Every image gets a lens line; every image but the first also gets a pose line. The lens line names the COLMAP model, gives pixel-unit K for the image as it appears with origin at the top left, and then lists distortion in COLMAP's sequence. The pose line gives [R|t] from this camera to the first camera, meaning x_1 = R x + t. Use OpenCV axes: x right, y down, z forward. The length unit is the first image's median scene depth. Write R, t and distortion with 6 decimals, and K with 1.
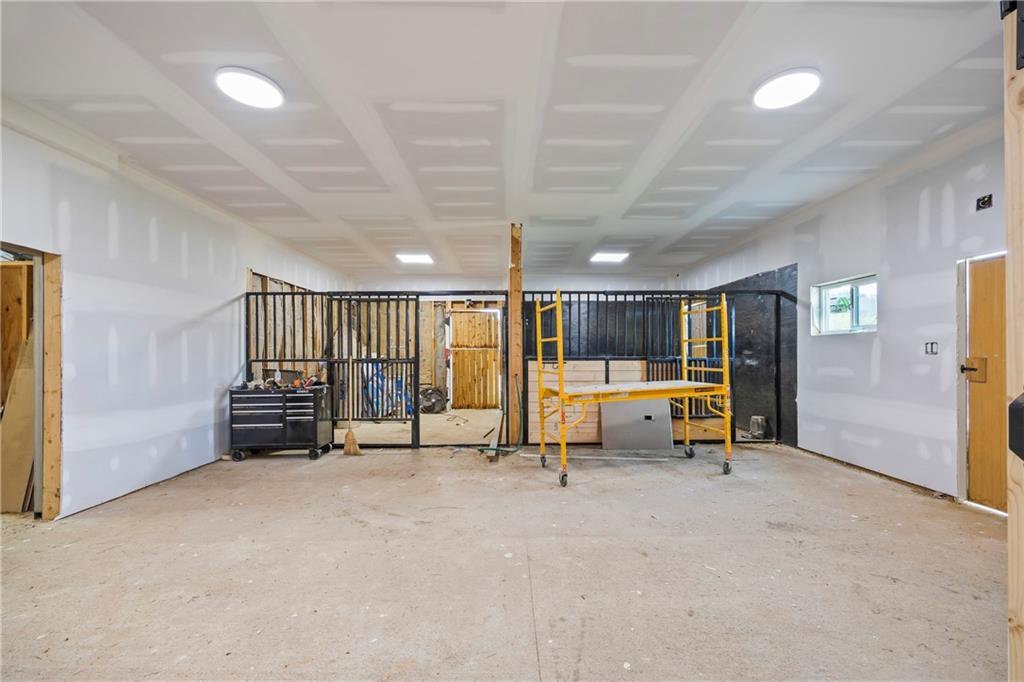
lens RADIAL K [[415.7, 0, 515.3], [0, 415.7, 345.9], [0, 0, 1]] dist [-0.000425, -0.000077]
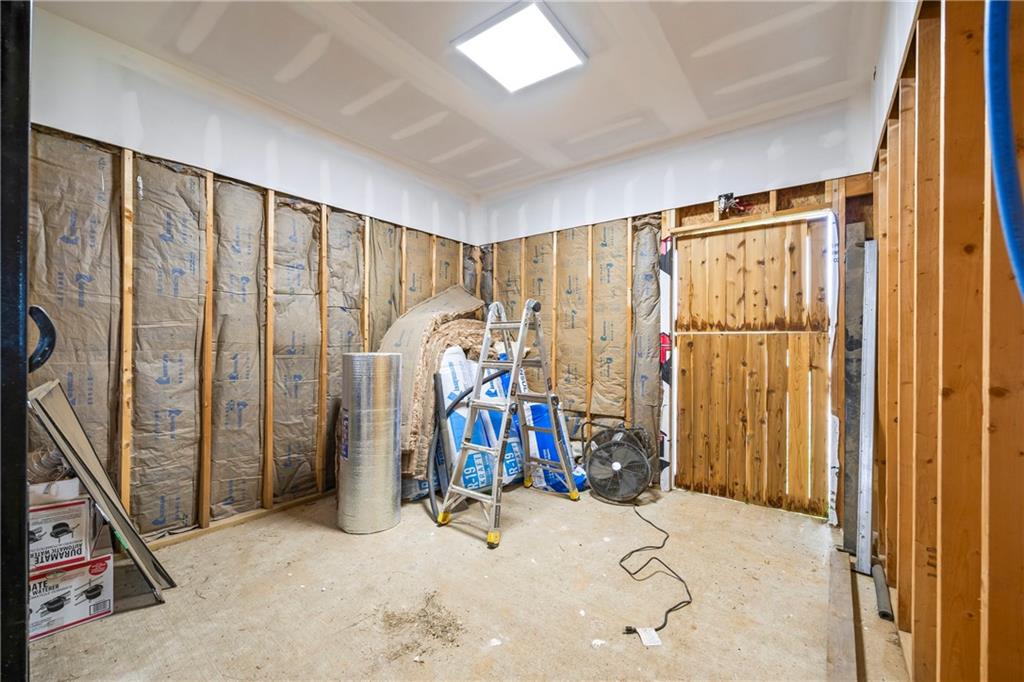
lens RADIAL K [[415.7, 0, 515.3], [0, 415.7, 345.9], [0, 0, 1]] dist [-0.000425, -0.000077]
pose [[0.783148, 0.010692, -0.621744, -0.029924], [0.001036, 0.999828, 0.018499, 0.011644], [0.621835, -0.015131, 0.783002, 0.604359]]
